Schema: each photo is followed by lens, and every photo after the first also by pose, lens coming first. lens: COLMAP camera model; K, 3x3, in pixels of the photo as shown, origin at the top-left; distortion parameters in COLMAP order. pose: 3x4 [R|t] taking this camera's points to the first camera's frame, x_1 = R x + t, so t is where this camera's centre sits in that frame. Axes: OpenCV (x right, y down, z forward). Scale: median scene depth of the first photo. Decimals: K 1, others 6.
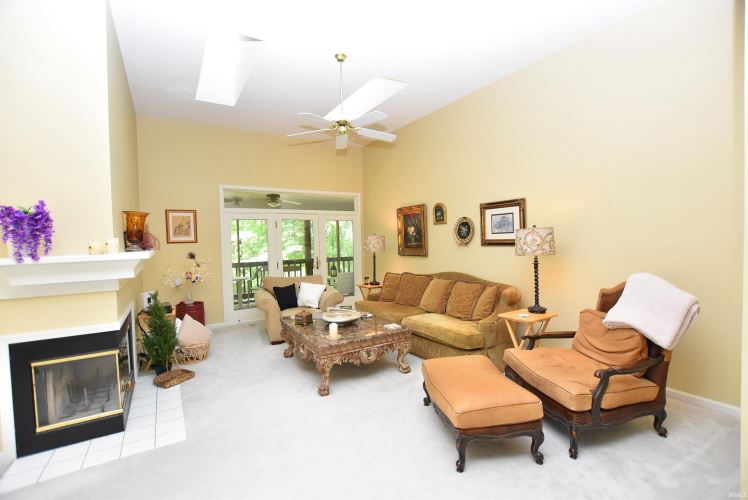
lens RADIAL K [[324.8, 0, 374.0], [0, 324.8, 250.0], [0, 0, 1]] dist [-0.033906, 0.000494]
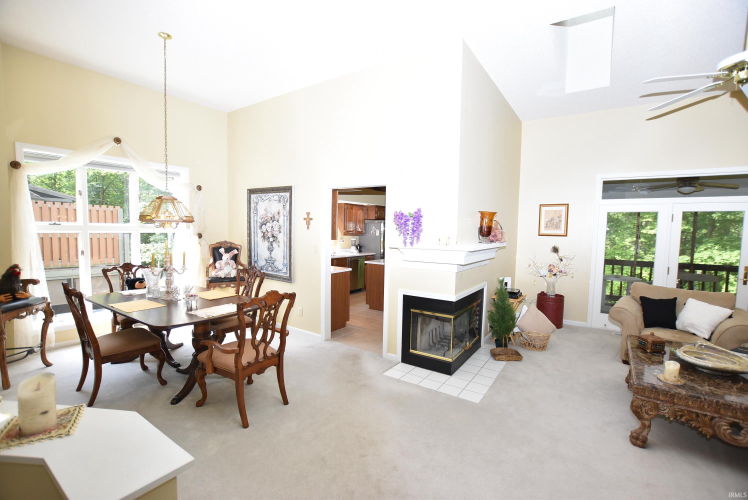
lens RADIAL K [[324.8, 0, 374.0], [0, 324.8, 250.0], [0, 0, 1]] dist [-0.033906, 0.000494]
pose [[0.386812, 0.088080, -0.917943, 0.224798], [-0.053875, 0.995886, 0.072857, -0.034977], [0.920584, 0.021272, 0.389966, 0.101282]]
